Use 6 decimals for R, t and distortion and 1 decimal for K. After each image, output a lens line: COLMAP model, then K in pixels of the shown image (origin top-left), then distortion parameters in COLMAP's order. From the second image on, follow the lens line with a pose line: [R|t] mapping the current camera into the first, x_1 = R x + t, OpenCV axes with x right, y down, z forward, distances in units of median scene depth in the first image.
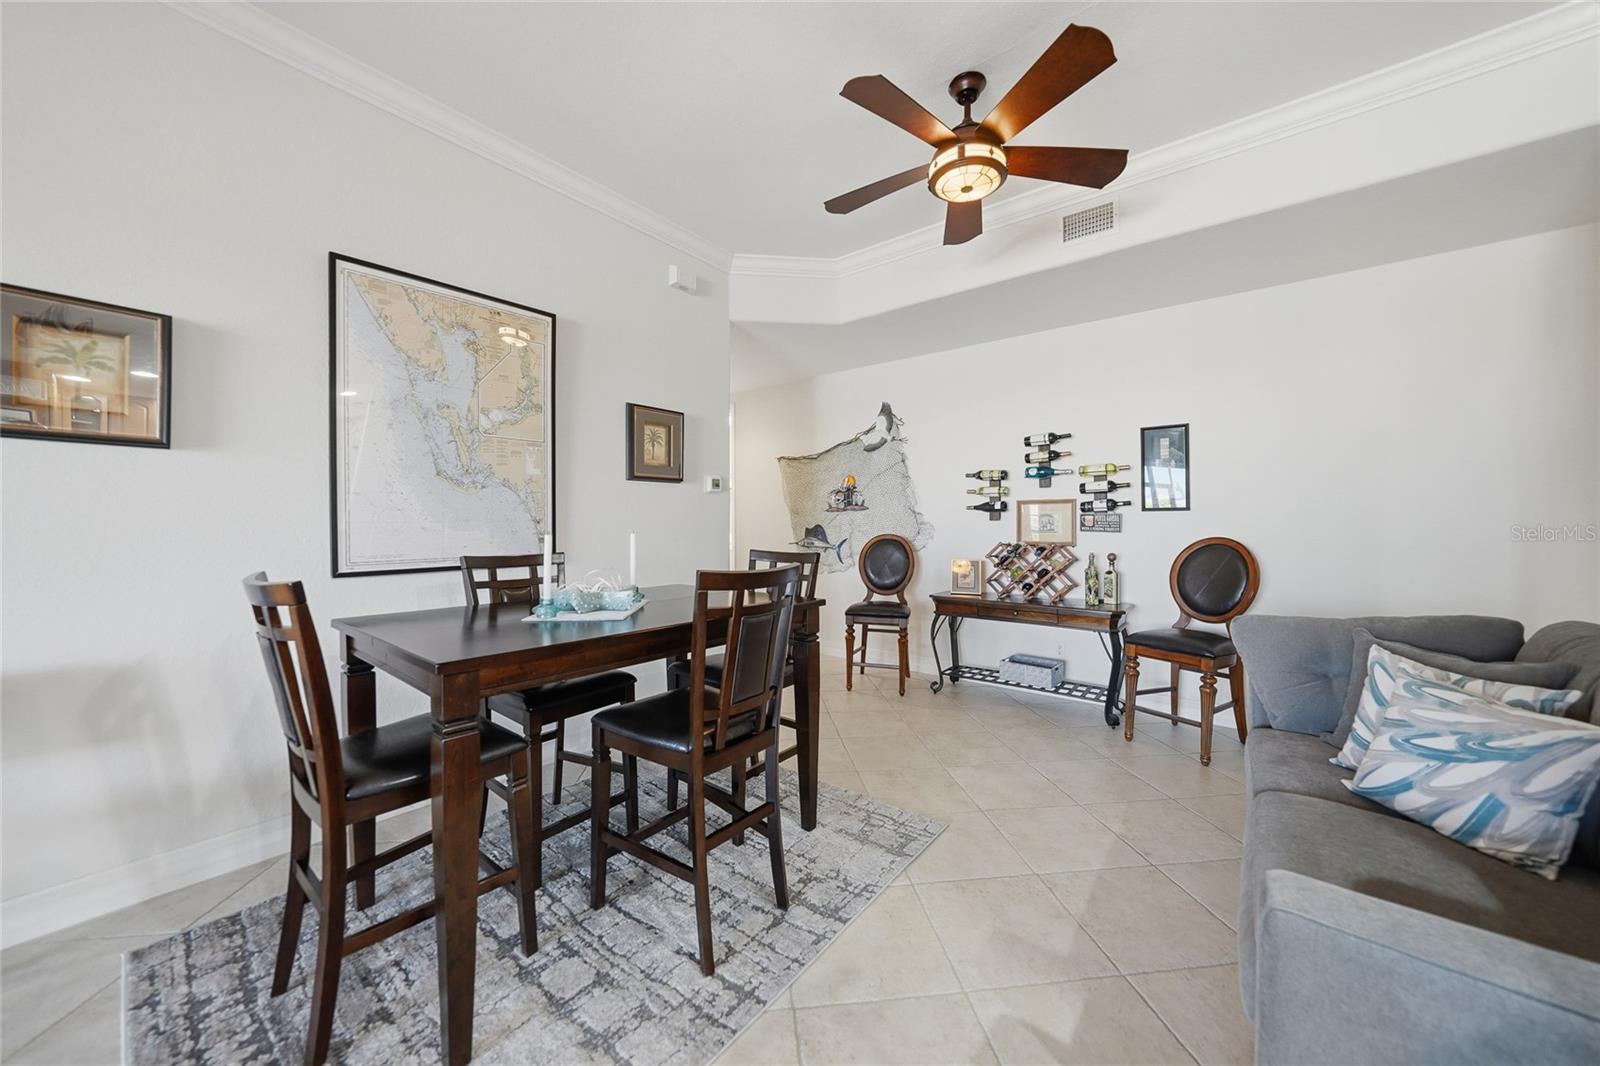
lens RADIAL K [[570.7, 0, 807.3], [0, 570.7, 526.7], [0, 0, 1]] dist [-0.030981, 0.005096]
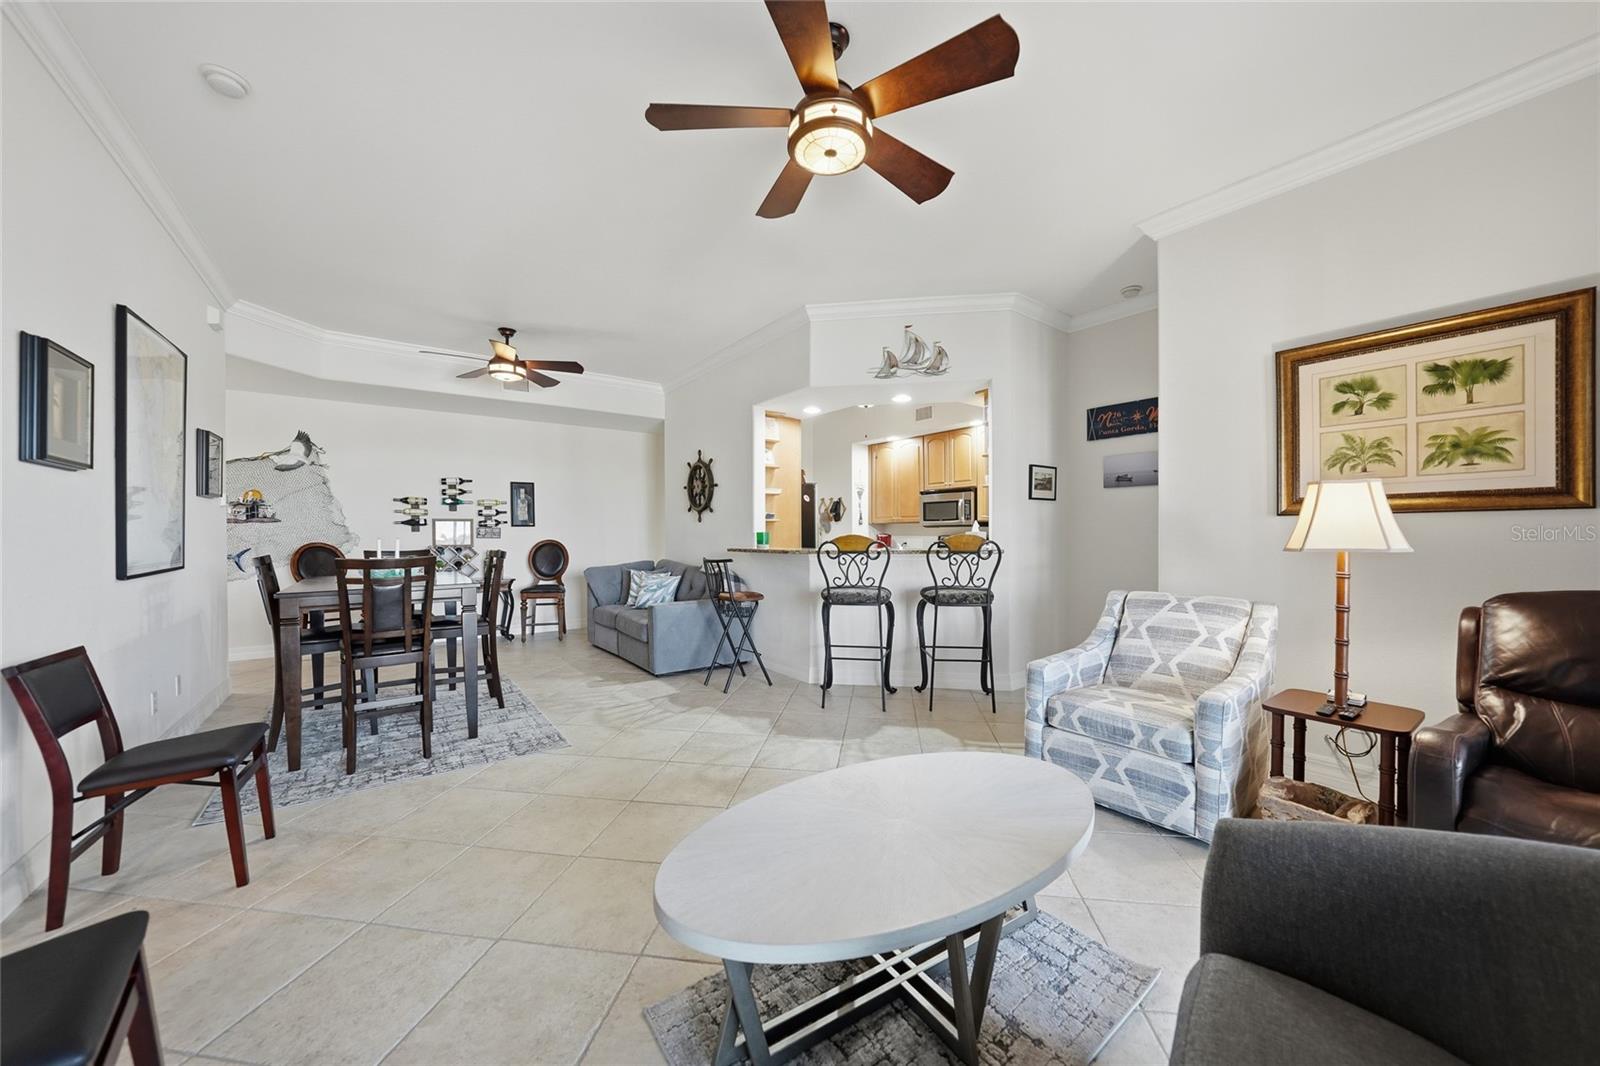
lens RADIAL K [[582.2, 0, 800.0], [0, 582.2, 533.0], [0, 0, 1]] dist [-0.065556, 0.000293]
pose [[0.269998, -0.000714, 0.962861, -0.885494], [0.009748, 0.999951, -0.001992, 0.006376], [-0.962811, 0.009924, 0.269992, -0.389651]]
